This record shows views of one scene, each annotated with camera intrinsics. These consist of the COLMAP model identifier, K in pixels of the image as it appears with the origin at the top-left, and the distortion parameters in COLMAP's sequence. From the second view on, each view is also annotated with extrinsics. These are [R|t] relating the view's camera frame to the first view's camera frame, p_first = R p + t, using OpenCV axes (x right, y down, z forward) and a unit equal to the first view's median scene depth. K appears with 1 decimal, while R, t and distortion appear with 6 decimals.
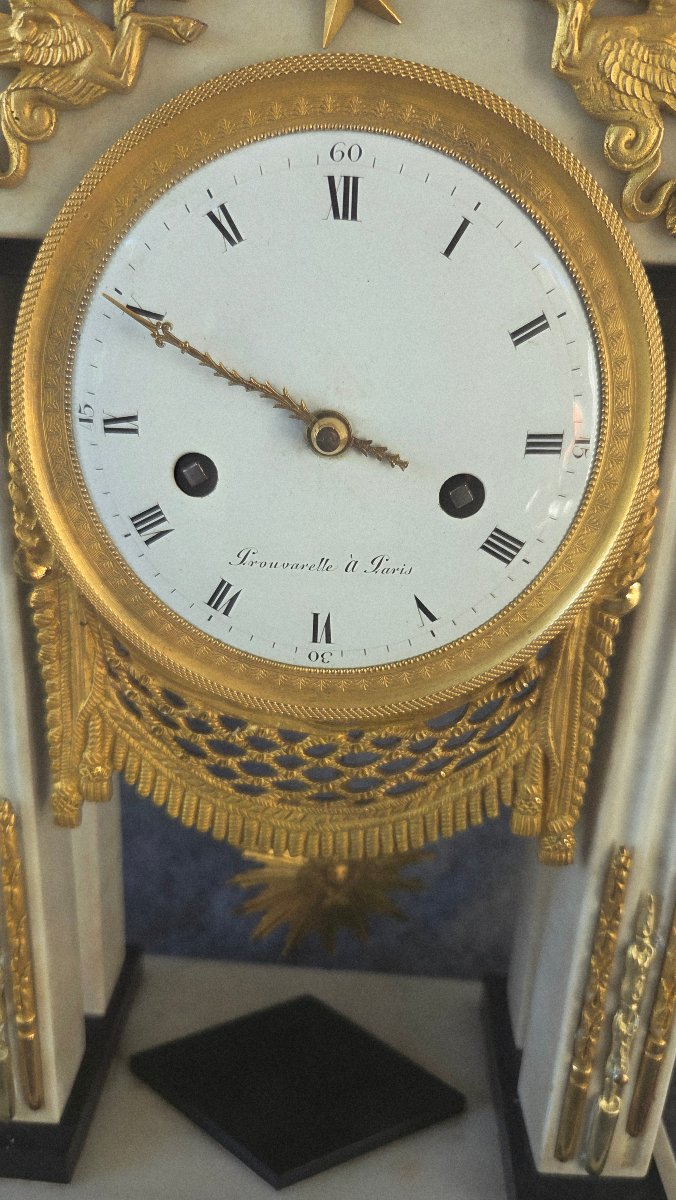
lens RADIAL K [[810.7, 0, 328.5], [0, 810.7, 595.2], [0, 0, 1]] dist [0.000003, -0.008405]
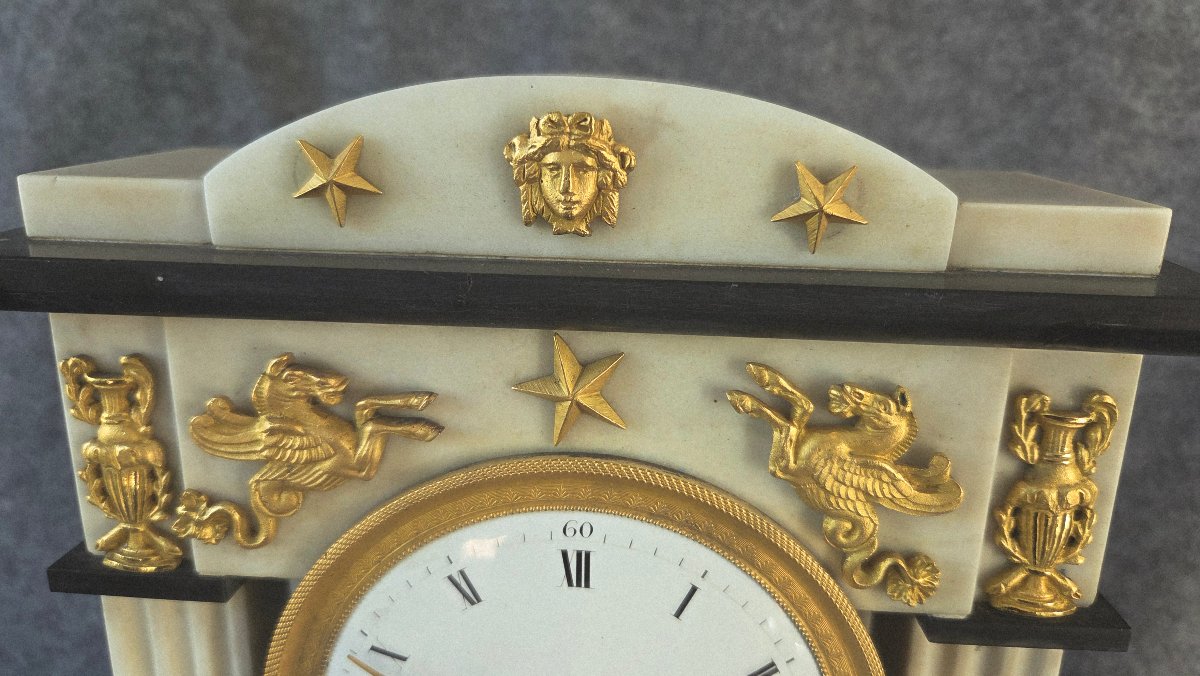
lens RADIAL K [[810.7, 0, 604.7], [0, 810.7, 344.8], [0, 0, 1]] dist [0.000003, -0.008405]
pose [[0.999850, -0.016777, -0.004295, 0.049307], [0.016508, 0.998261, -0.056592, -0.553085], [0.005237, 0.056512, 0.998388, -0.048270]]
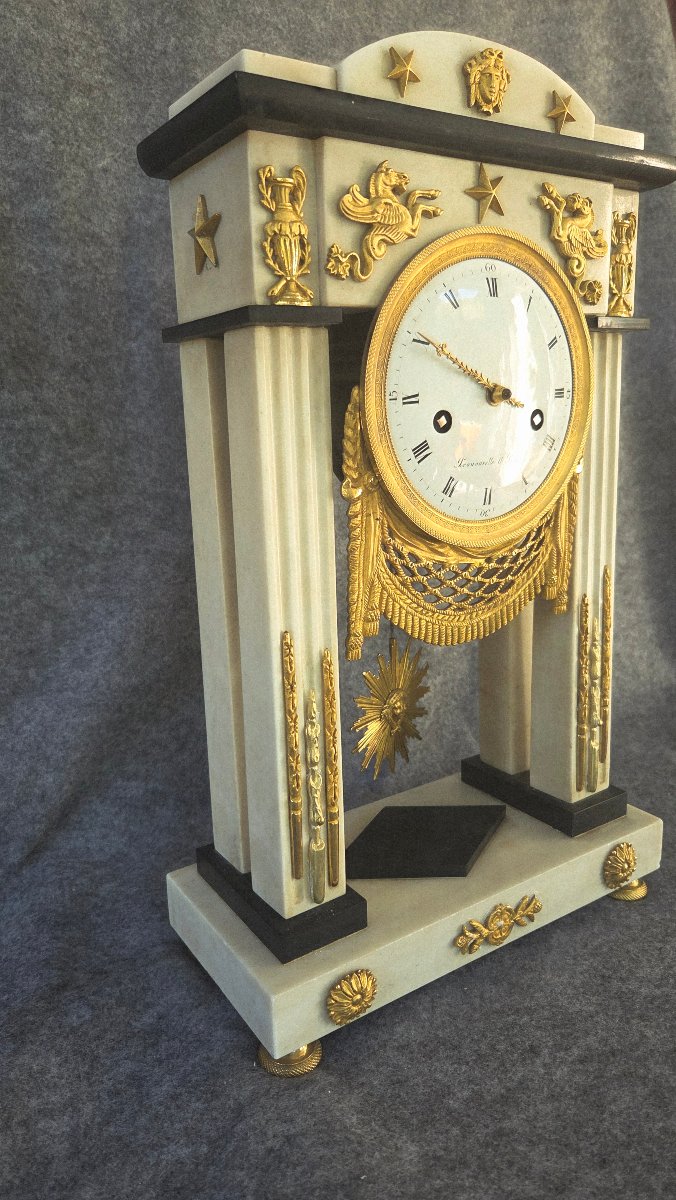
lens RADIAL K [[787.2, 0, 281.2], [0, 787.2, 598.3], [0, 0, 1]] dist [0.011868, -0.004663]
pose [[0.826561, -0.200476, 0.525934, -1.361577], [0.259379, 0.964954, -0.039820, 0.207503], [-0.499520, 0.169330, 0.849593, -0.313234]]
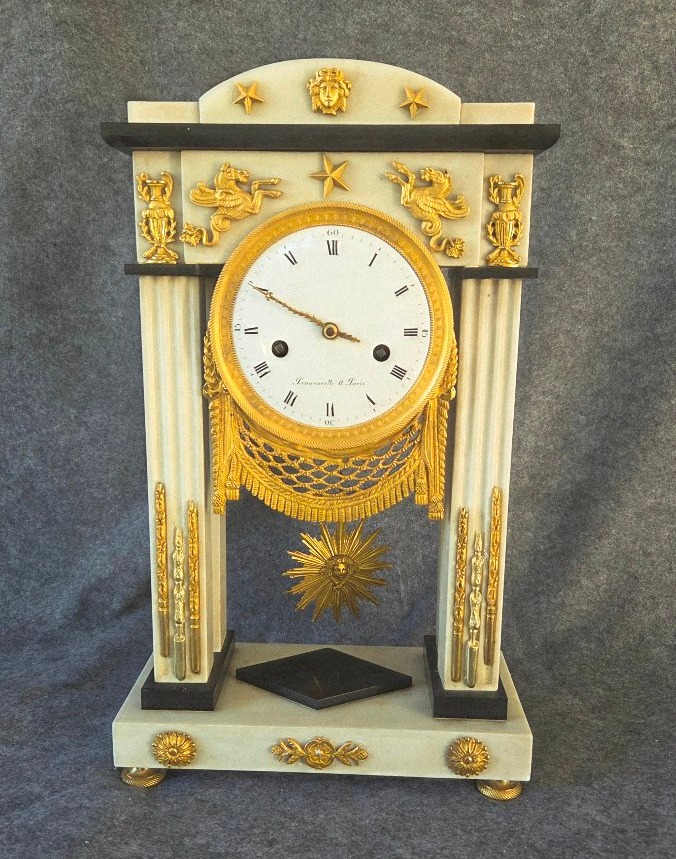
lens RADIAL K [[757.6, 0, 339.6], [0, 757.6, 459.3], [0, 0, 1]] dist [0.046586, 0.005330]
pose [[0.999126, -0.036320, 0.020681, -0.030047], [0.038546, 0.992022, -0.120028, 0.435253], [-0.016157, 0.120720, 0.992555, -1.197435]]
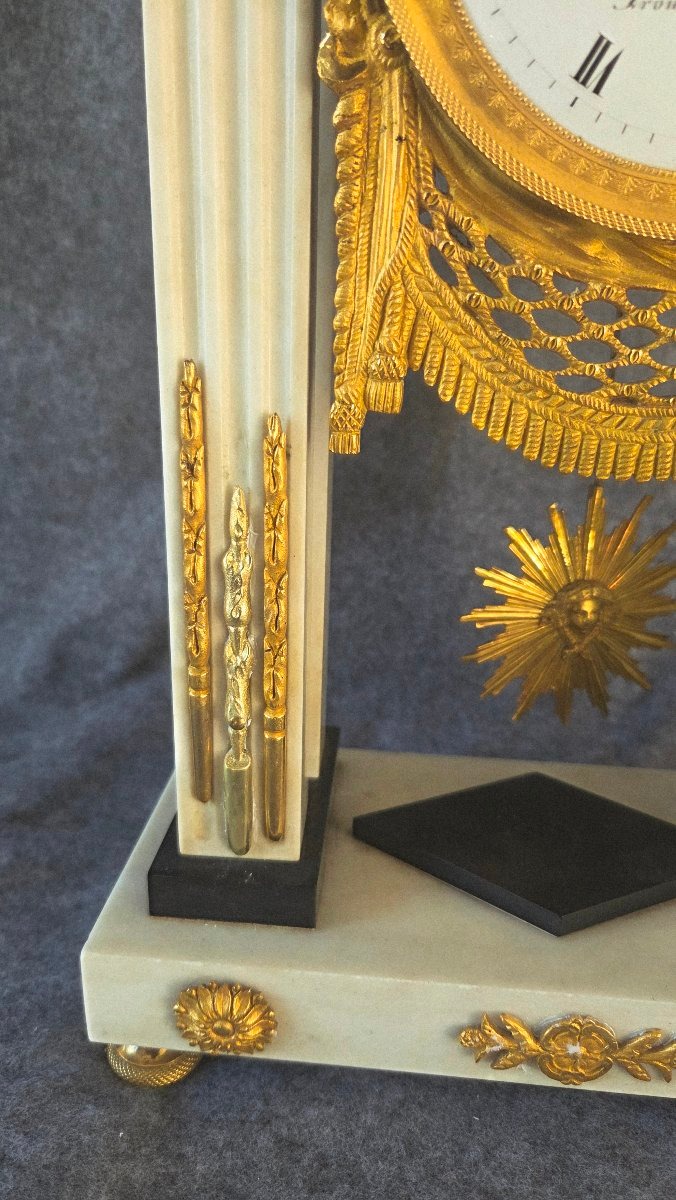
lens RADIAL K [[799.6, 0, 338.0], [0, 799.6, 600.0], [0, 0, 1]] dist [0.004380, -0.004129]
pose [[0.999413, -0.008977, -0.033048, -0.330120], [0.008886, 0.999956, -0.002875, 0.479762], [0.033073, 0.002580, 0.999450, 0.189086]]
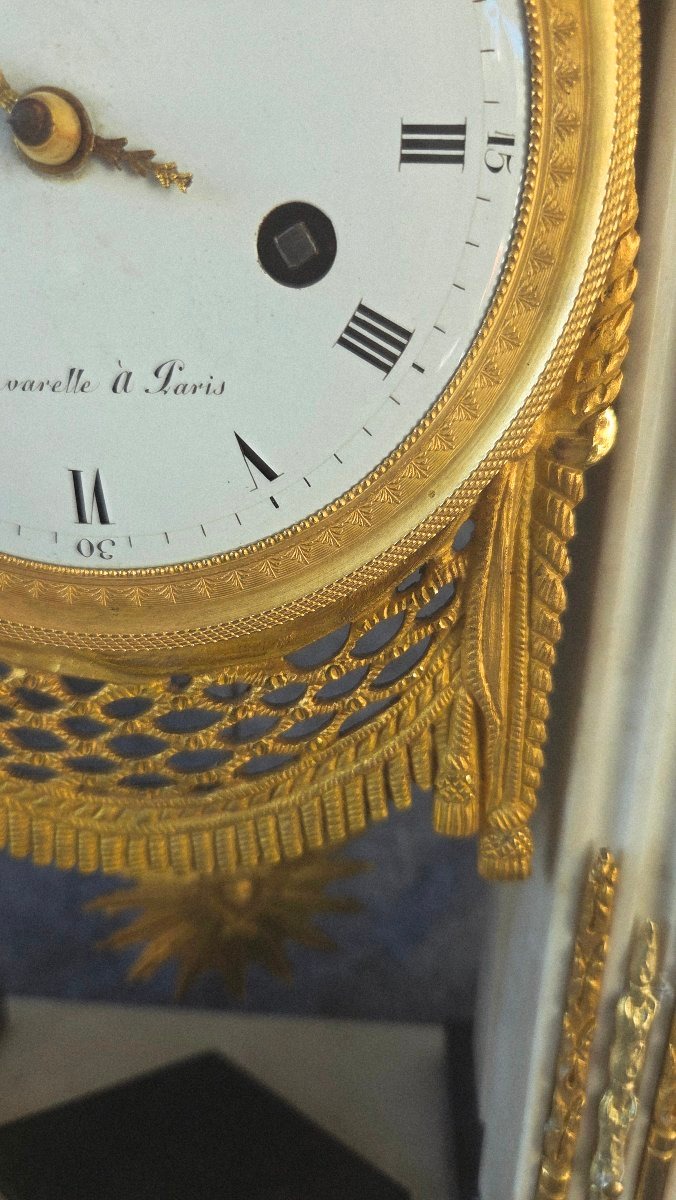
lens RADIAL K [[826.4, 0, 338.0], [0, 826.4, 600.0], [0, 0, 1]] dist [-0.004135, -0.026361]
pose [[0.999769, -0.020366, -0.006911, 0.164440], [0.020372, 0.999792, 0.000823, 0.110384], [0.006893, -0.000964, 0.999976, 0.352553]]
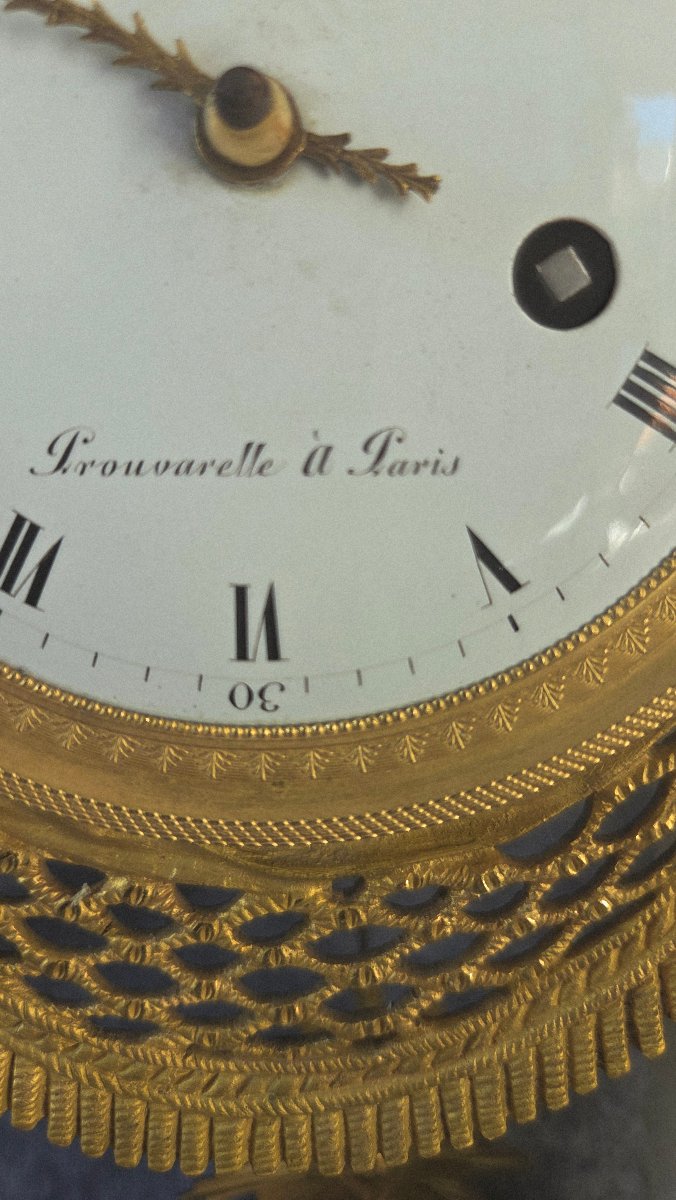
lens RADIAL K [[817.1, 0, 318.5], [0, 817.1, 601.9], [0, 0, 1]] dist [-0.021634, -0.003015]
pose [[0.998173, -0.047419, 0.037440, 0.008102], [0.054073, 0.977585, -0.203478, 0.109206], [-0.026952, 0.205131, 0.978363, 0.525824]]
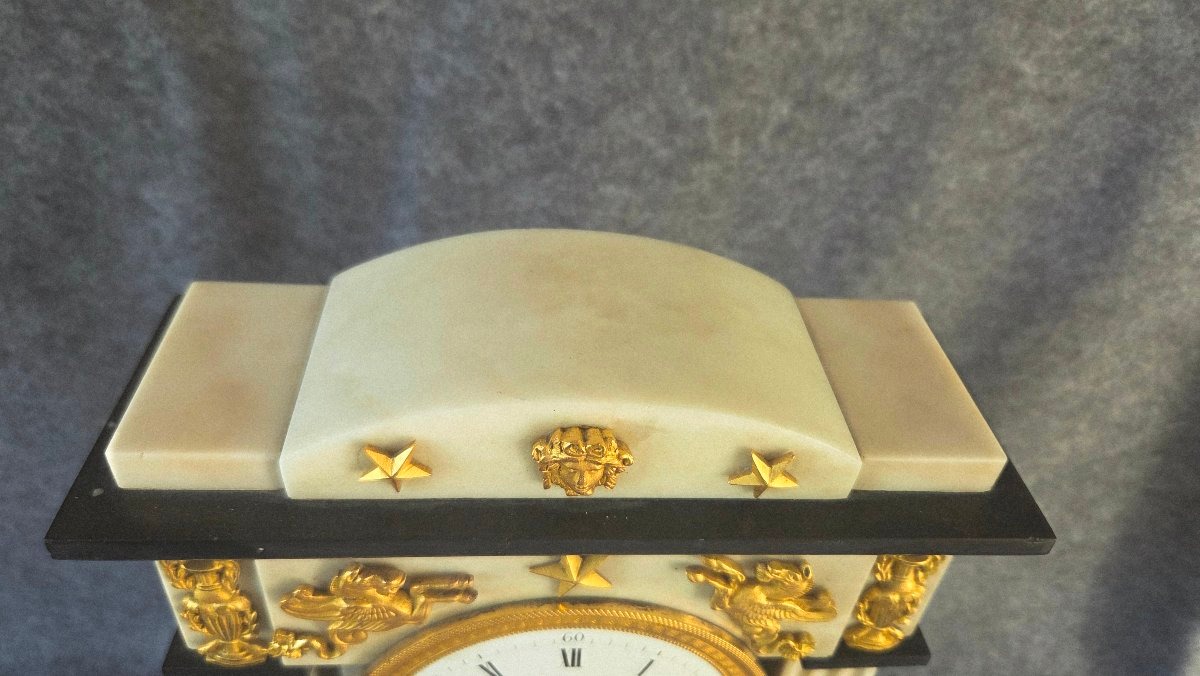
lens RADIAL K [[799.6, 0, 579.4], [0, 799.6, 321.9], [0, 0, 1]] dist [0.004380, -0.004129]
pose [[0.992503, -0.047778, 0.112491, -0.079387], [0.011083, 0.951814, 0.306475, -1.175816], [-0.121714, -0.302931, 0.945208, -0.158562]]
